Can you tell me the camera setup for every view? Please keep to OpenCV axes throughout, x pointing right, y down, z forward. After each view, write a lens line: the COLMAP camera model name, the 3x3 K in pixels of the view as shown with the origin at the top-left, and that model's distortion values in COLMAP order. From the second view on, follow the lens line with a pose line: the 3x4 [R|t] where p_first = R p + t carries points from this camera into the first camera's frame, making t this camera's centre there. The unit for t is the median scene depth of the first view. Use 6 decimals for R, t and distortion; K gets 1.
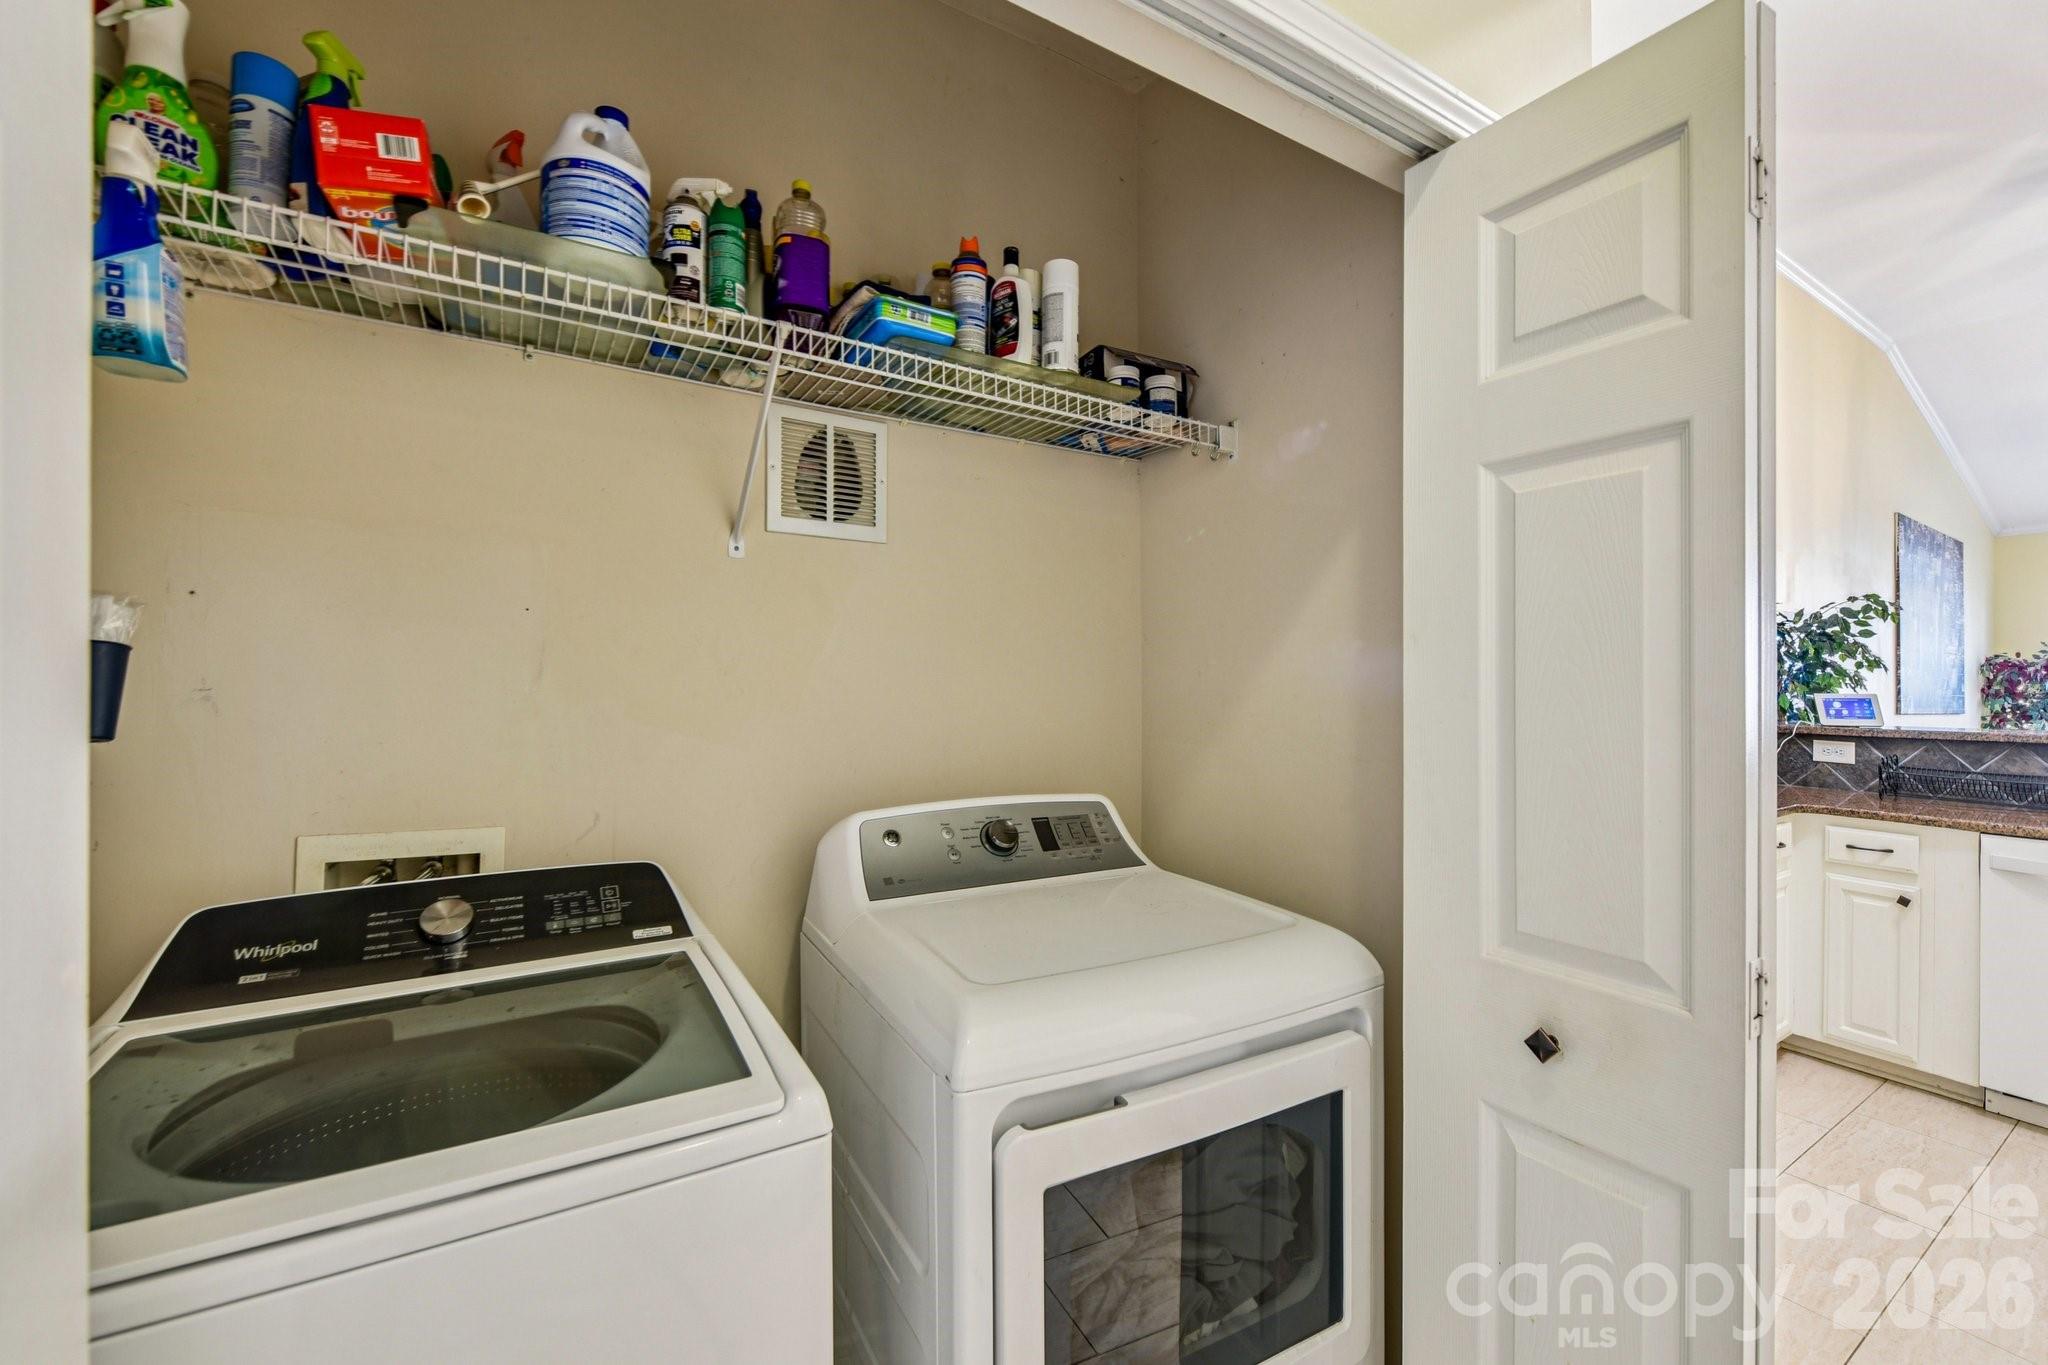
lens RADIAL K [[921.8, 0, 1033.2], [0, 921.8, 675.1], [0, 0, 1]] dist [-0.001853, -0.000490]
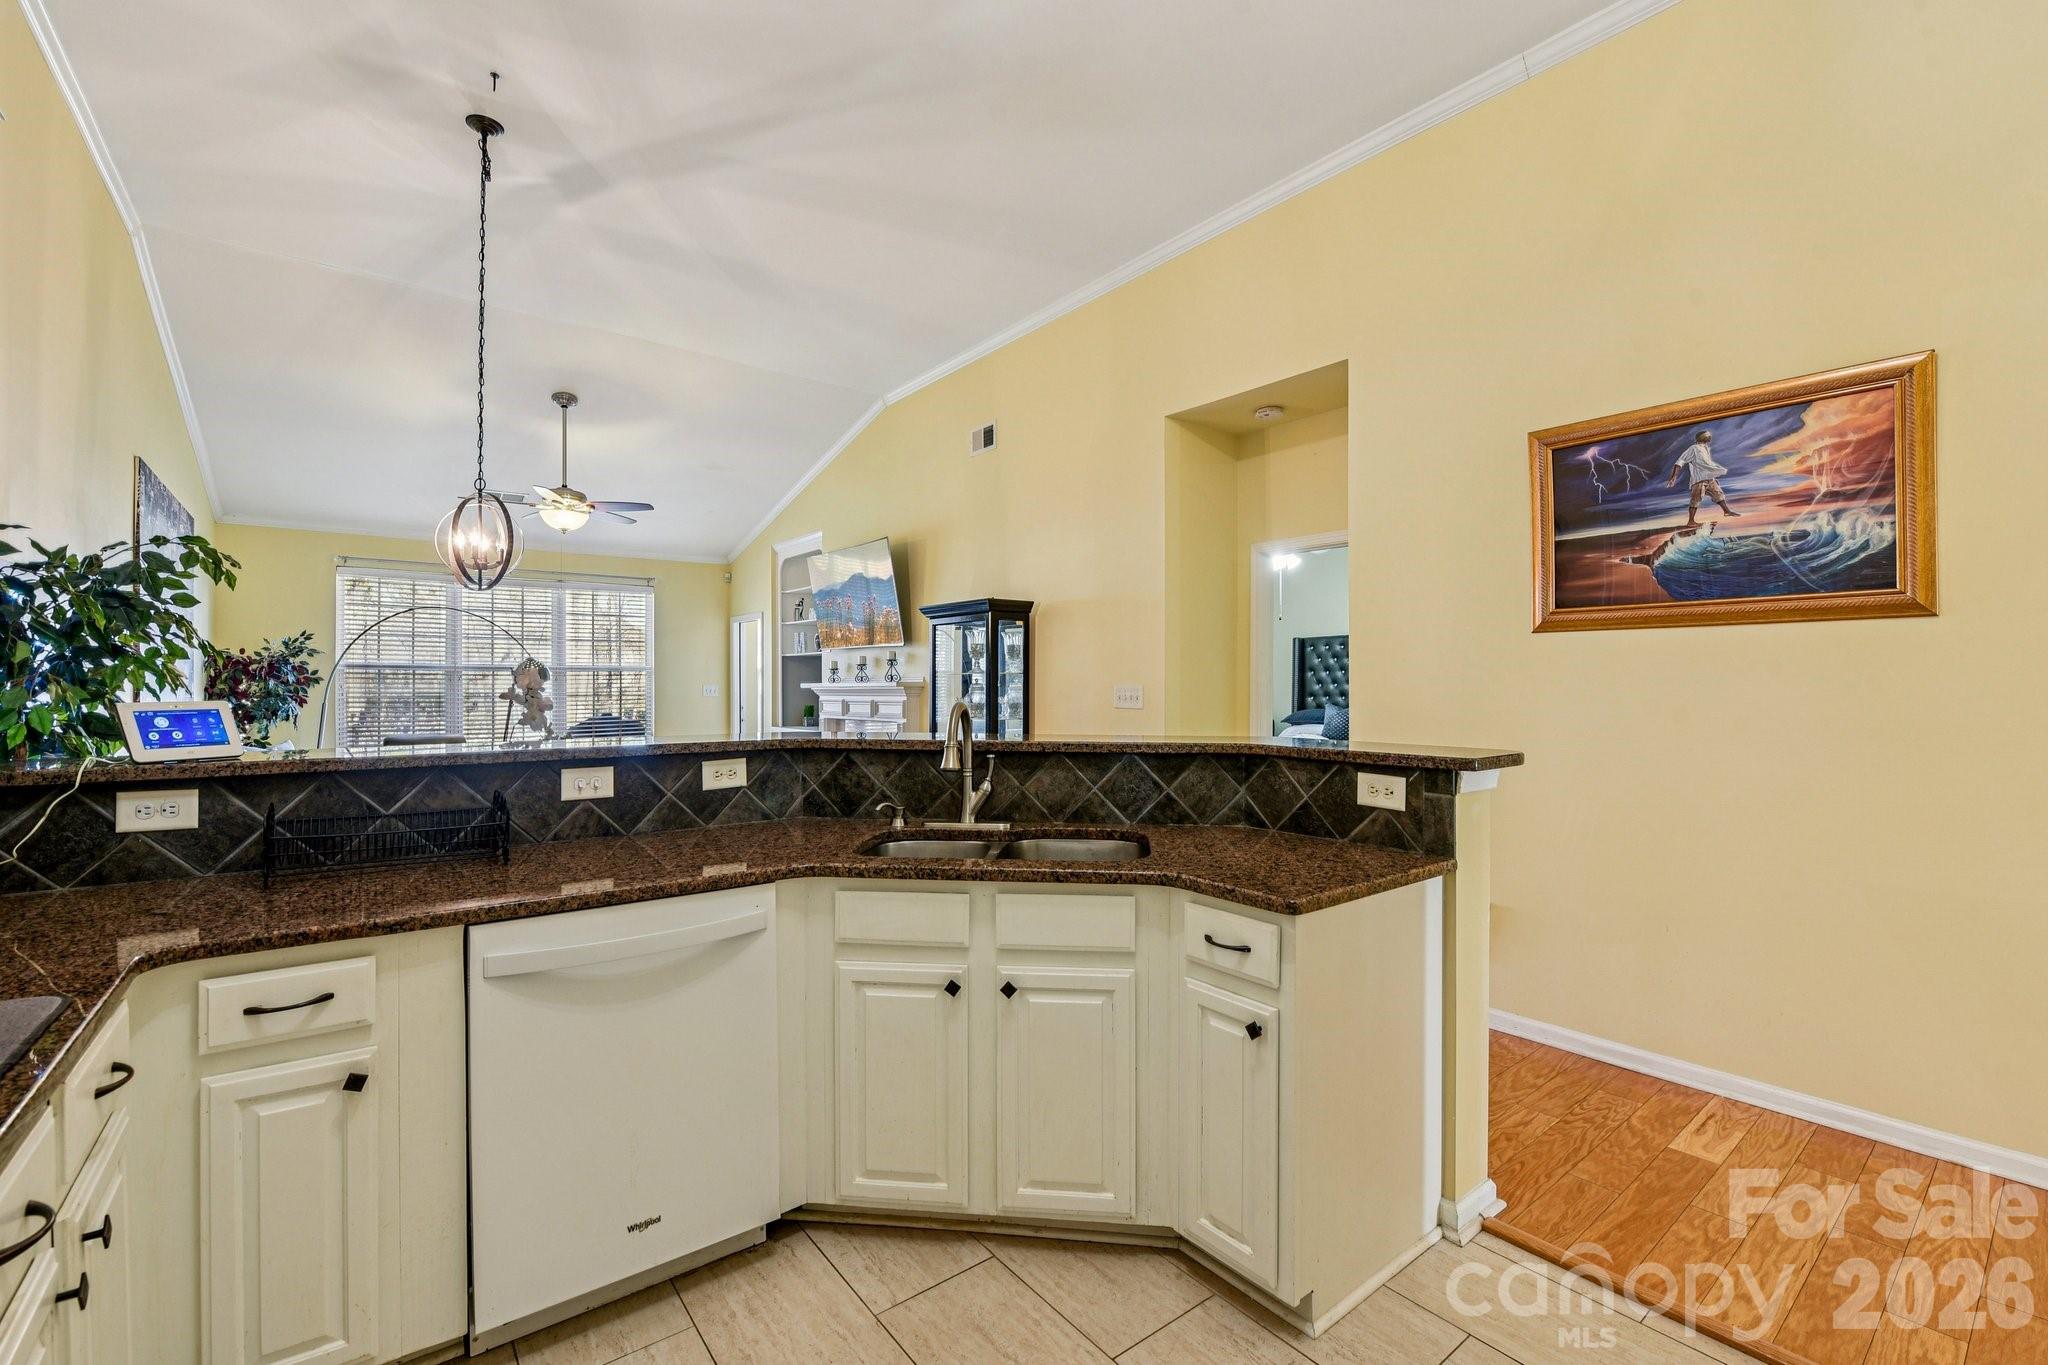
lens RADIAL K [[870.9, 0, 1040.5], [0, 870.9, 677.3], [0, 0, 1]] dist [-0.011872, 0.000431]
pose [[-0.050186, -0.000672, 0.998740, 0.313176], [-0.002880, 0.999996, 0.000528, 0.003547], [-0.998736, -0.002850, -0.050188, 0.467527]]
